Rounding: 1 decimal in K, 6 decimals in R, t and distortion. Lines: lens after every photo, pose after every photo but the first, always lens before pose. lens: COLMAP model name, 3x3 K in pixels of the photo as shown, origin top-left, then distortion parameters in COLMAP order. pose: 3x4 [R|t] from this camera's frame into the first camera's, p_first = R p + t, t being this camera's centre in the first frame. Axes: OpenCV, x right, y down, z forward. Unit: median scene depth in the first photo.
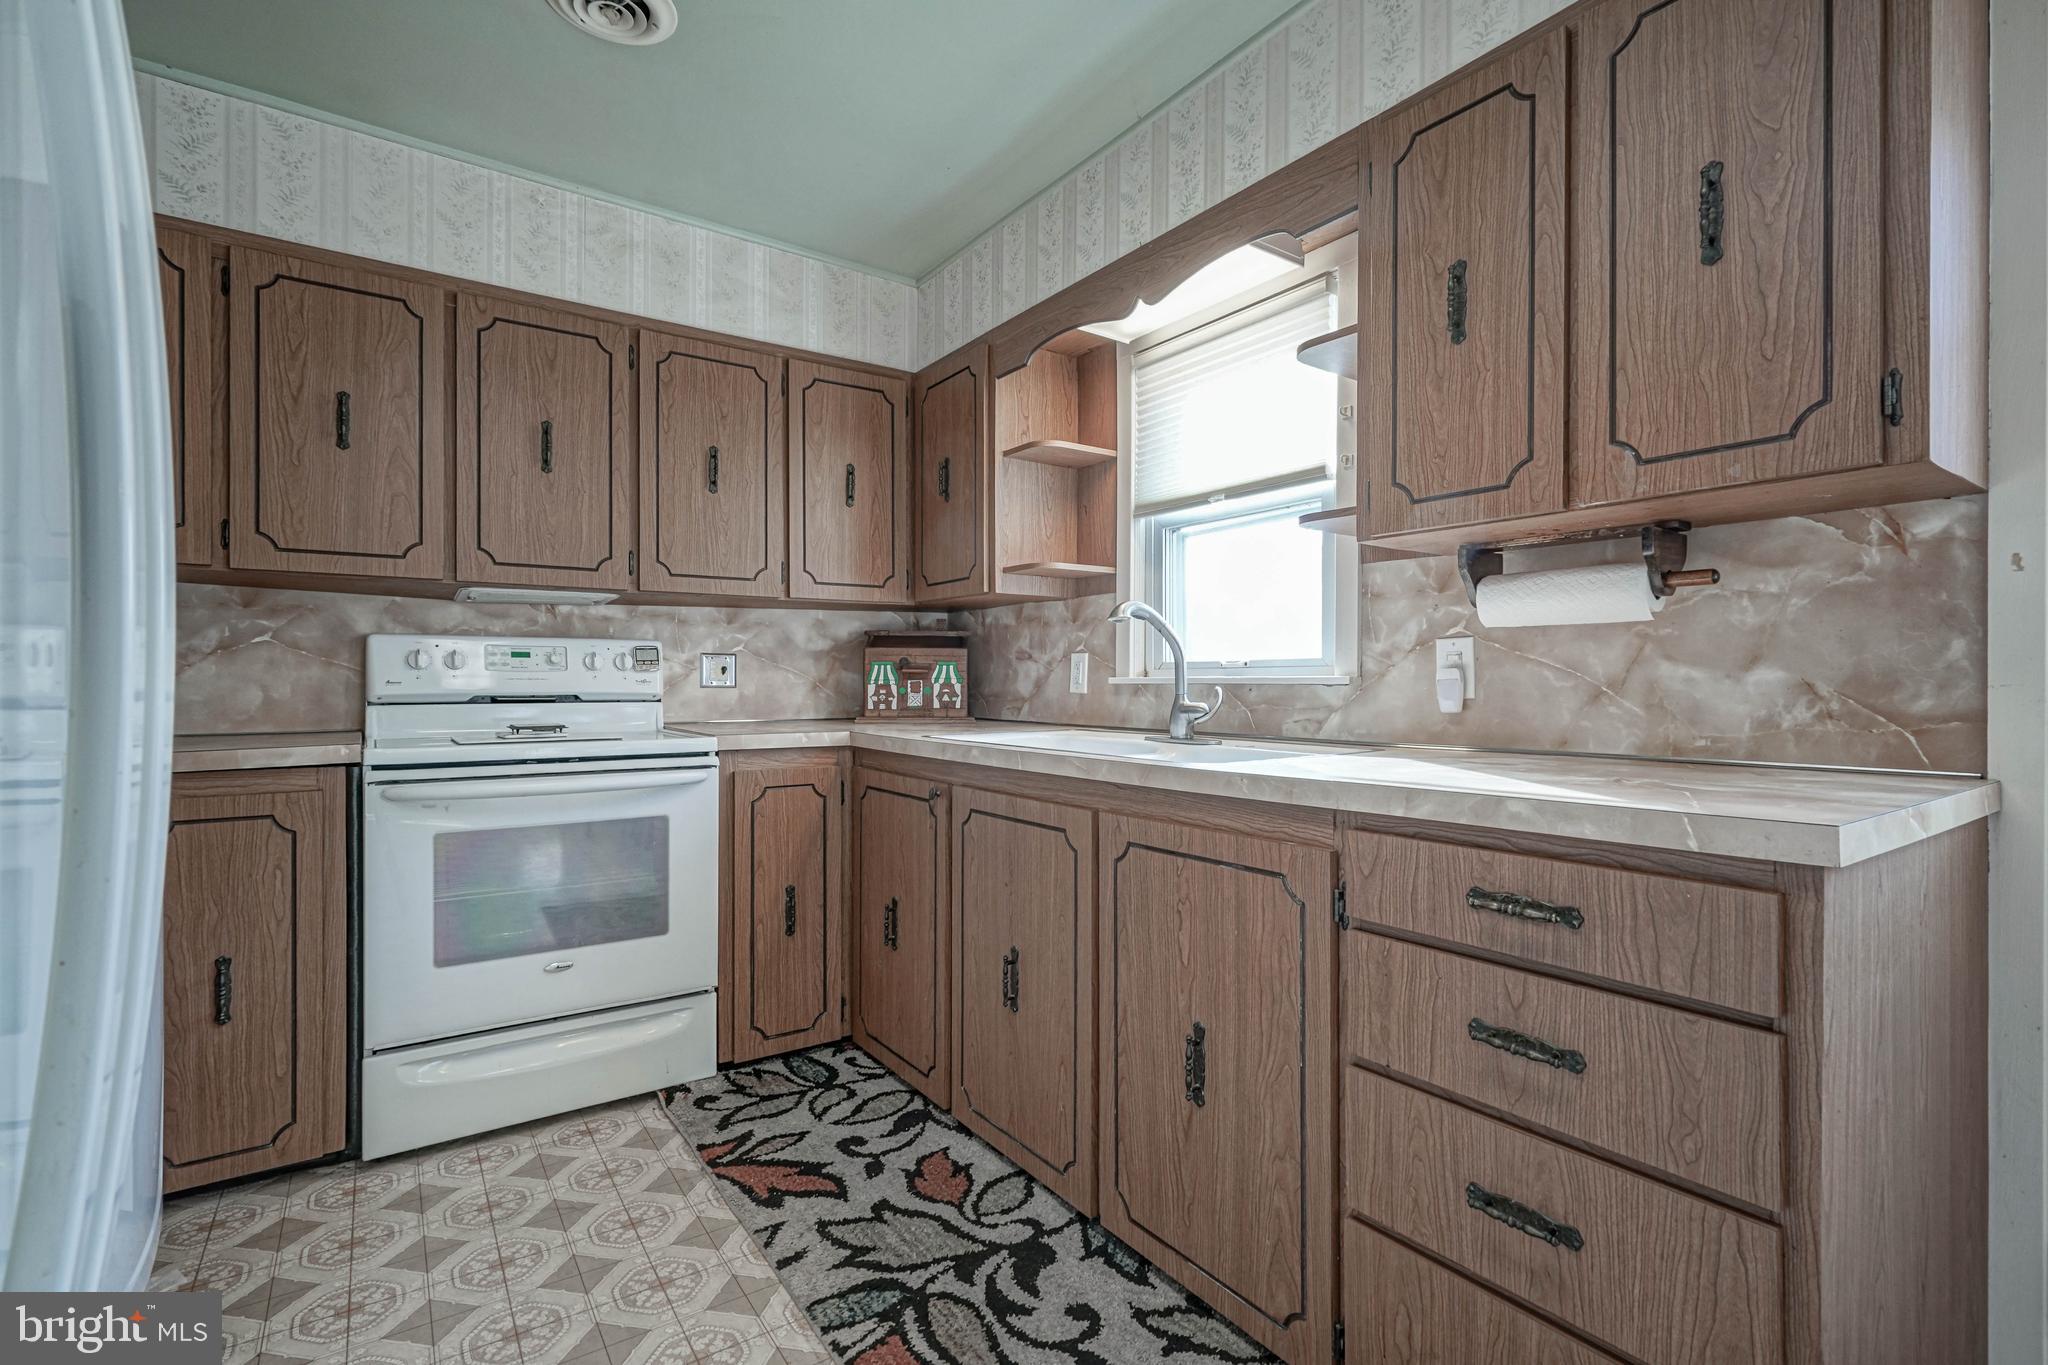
lens RADIAL K [[947.4, 0, 1047.1], [0, 947.4, 677.8], [0, 0, 1]] dist [-0.006058, 0.003453]
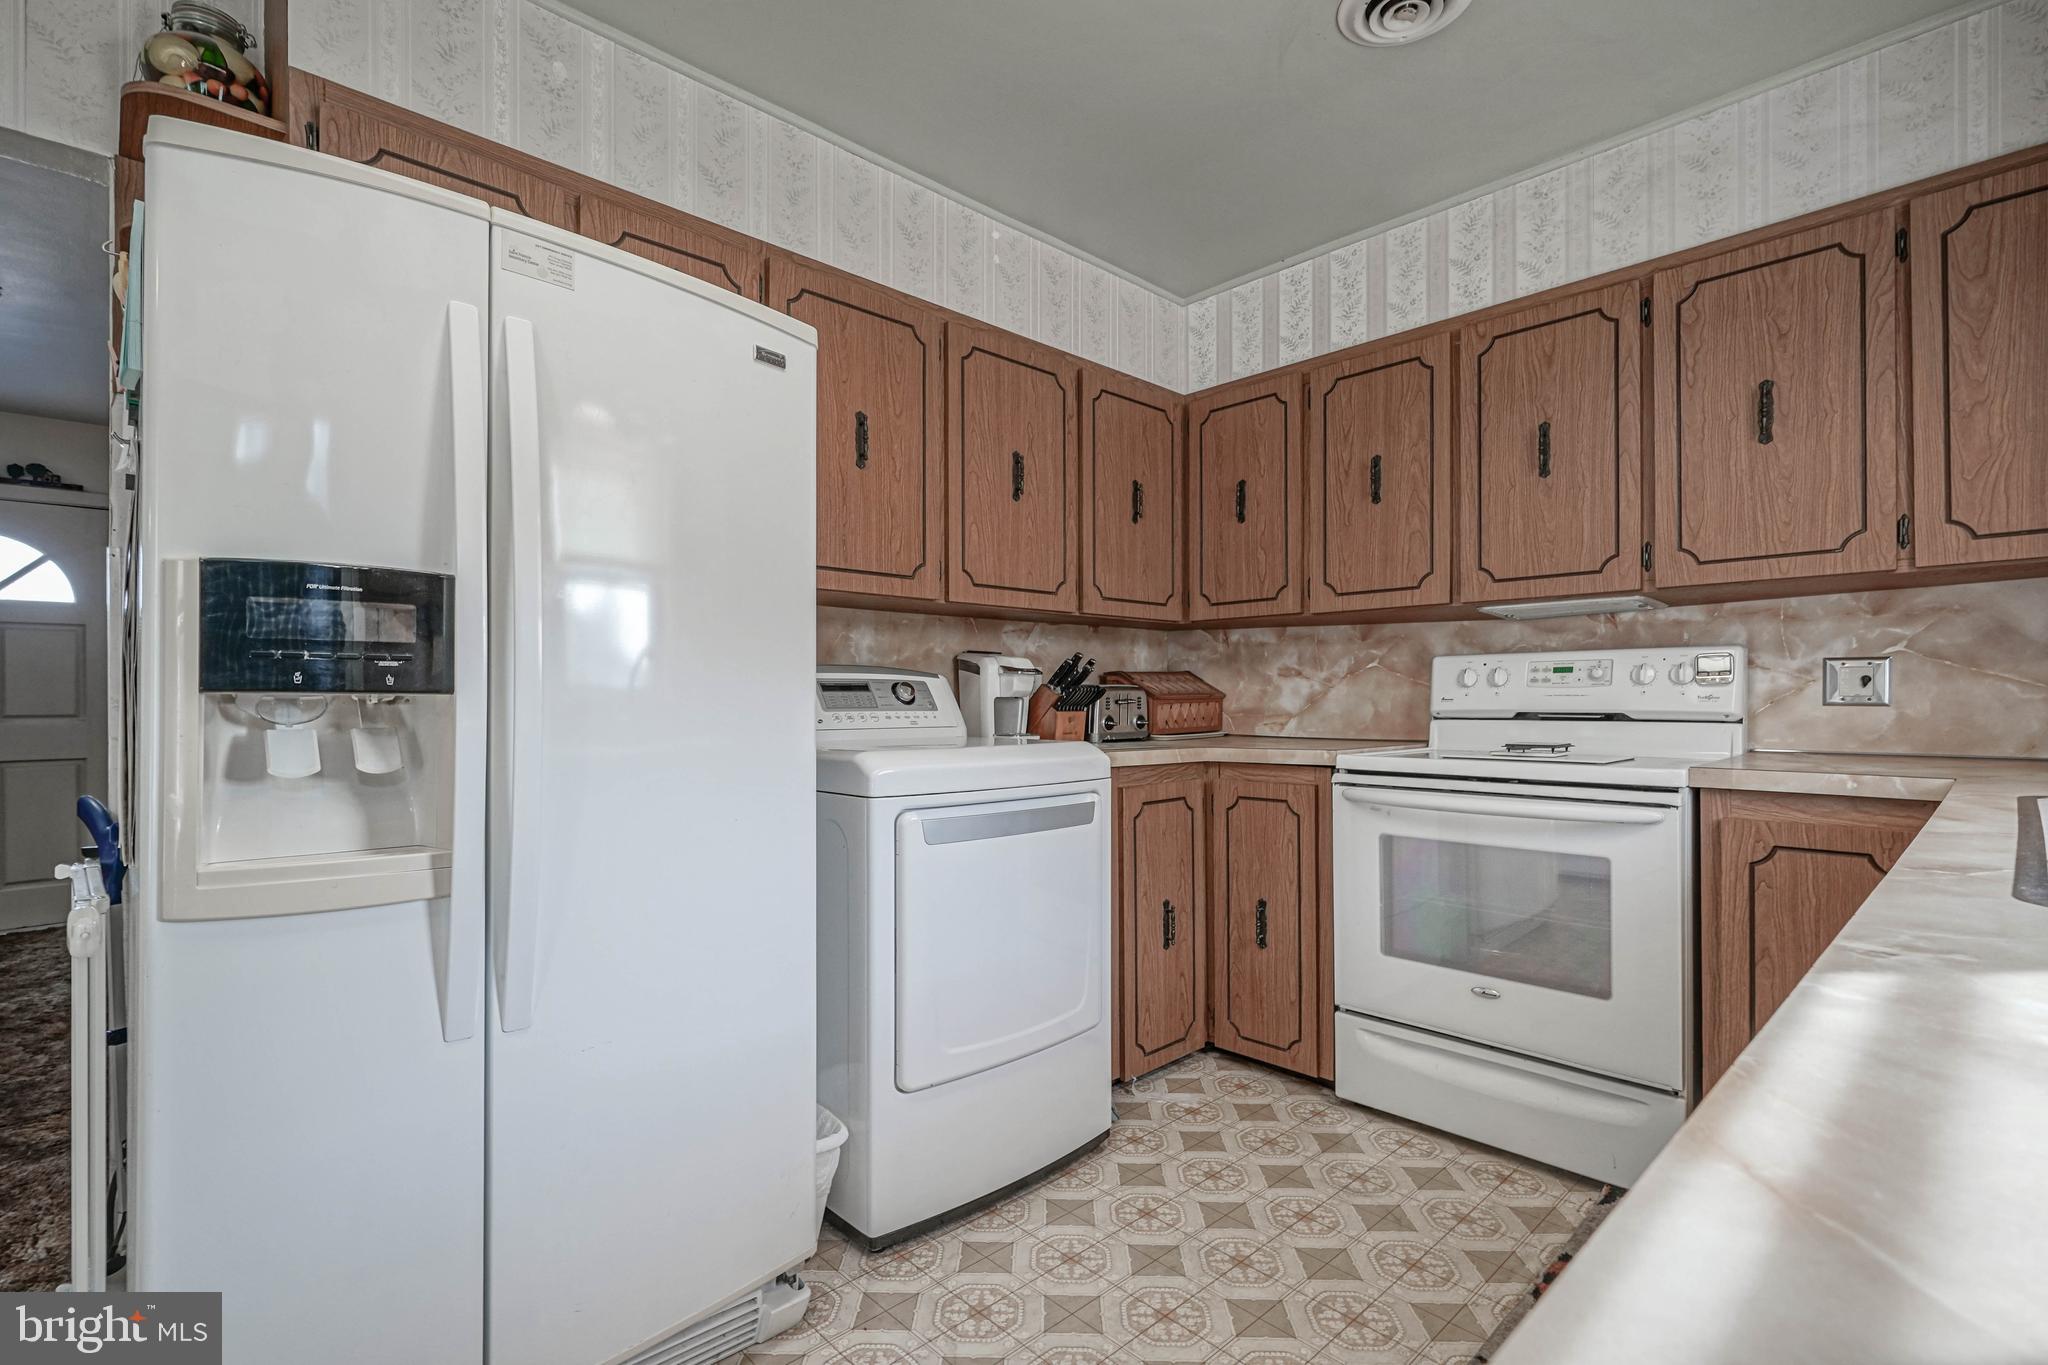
lens RADIAL K [[947.4, 0, 1024.7], [0, 947.4, 697.8], [0, 0, 1]] dist [-0.006058, 0.003453]
pose [[0.128423, -0.002778, -0.991716, 0.555718], [0.006738, 0.999975, -0.001929, 0.003216], [0.991697, -0.006434, 0.128439, 0.590597]]
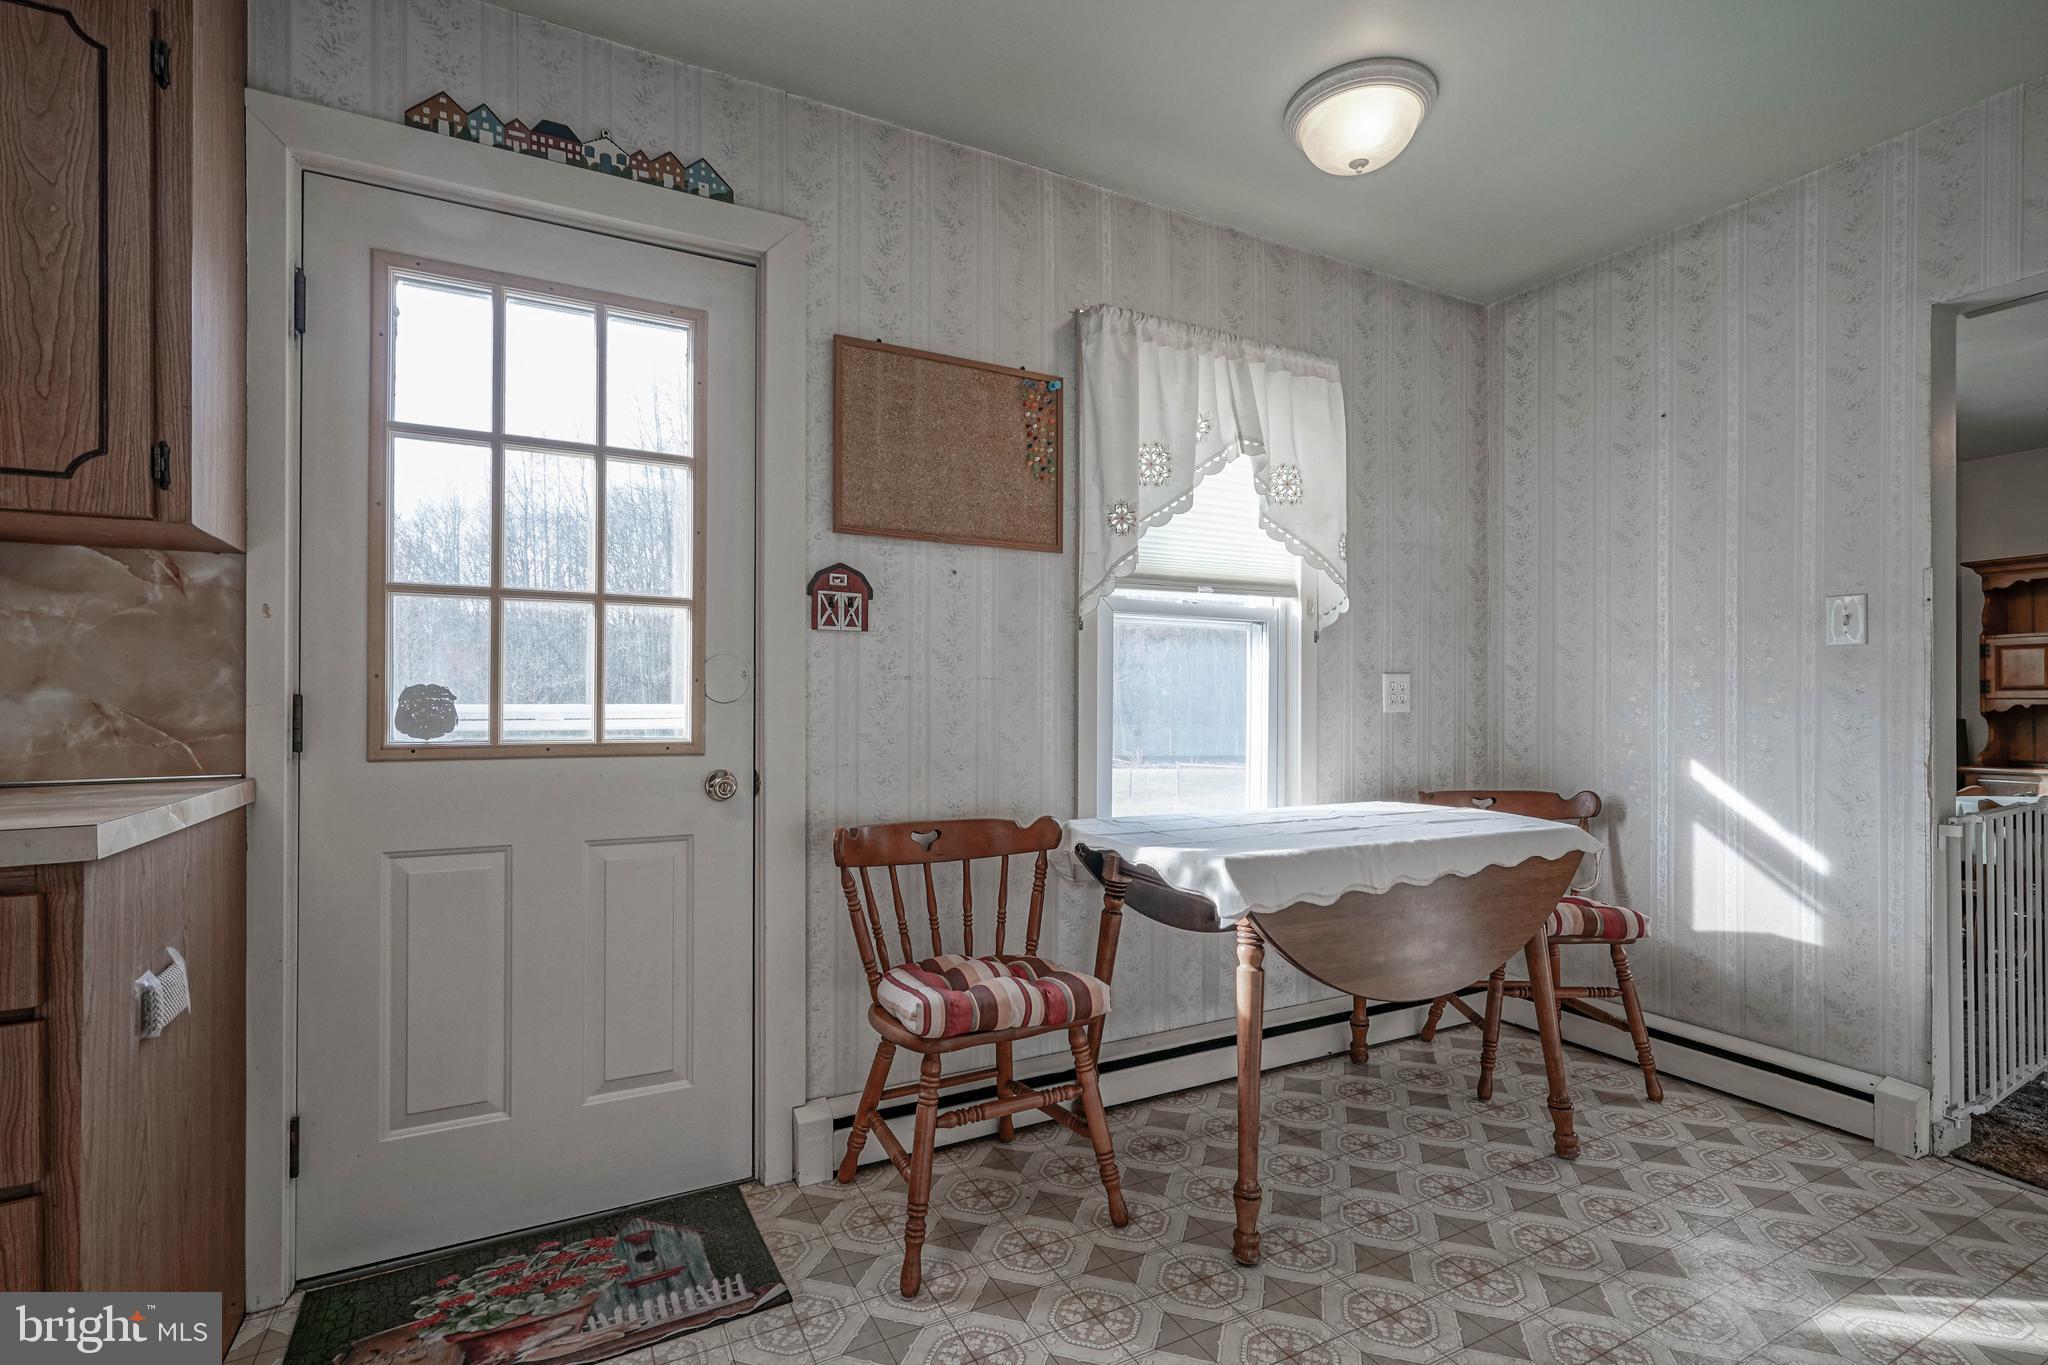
lens RADIAL K [[947.4, 0, 1023.5], [0, 947.4, 700.9], [0, 0, 1]] dist [-0.006058, 0.003453]
pose [[0.148017, -0.001056, 0.988984, -0.096924], [-0.002794, 0.999995, 0.001486, -0.001703], [-0.988981, -0.002983, 0.148014, -0.196009]]
